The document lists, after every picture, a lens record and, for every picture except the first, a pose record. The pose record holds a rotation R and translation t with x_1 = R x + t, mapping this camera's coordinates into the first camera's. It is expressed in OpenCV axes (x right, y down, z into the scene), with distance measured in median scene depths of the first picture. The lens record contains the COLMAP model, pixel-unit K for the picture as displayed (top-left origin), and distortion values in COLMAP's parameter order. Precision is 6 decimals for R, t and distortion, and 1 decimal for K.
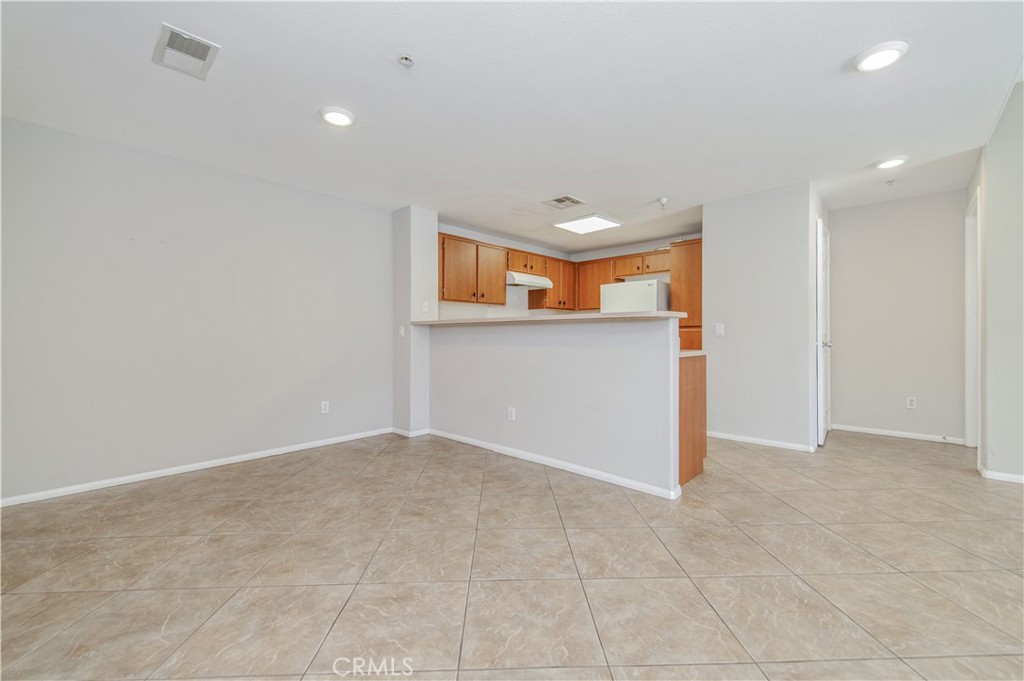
lens RADIAL K [[406.9, 0, 513.9], [0, 406.9, 338.9], [0, 0, 1]] dist [-0.004937, -0.000017]
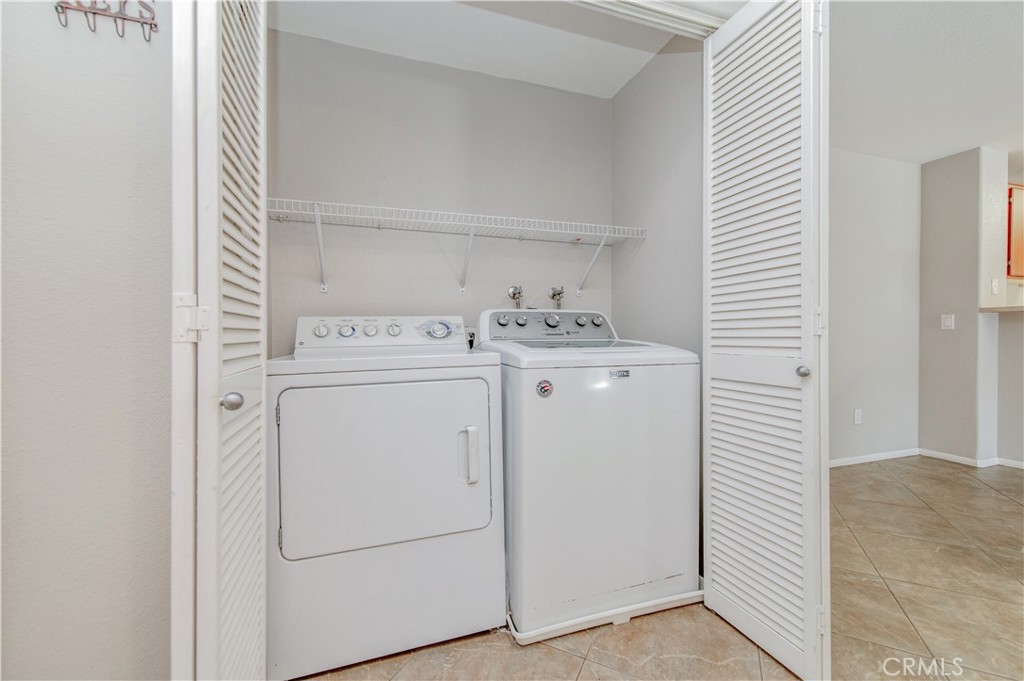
lens RADIAL K [[406.9, 0, 511.6], [0, 406.9, 337.5], [0, 0, 1]] dist [-0.004937, -0.000017]
pose [[0.885127, 0.007751, -0.465285, -0.664270], [-0.002718, 0.999930, 0.011488, 0.004431], [0.465342, -0.008904, 0.885086, -0.023788]]
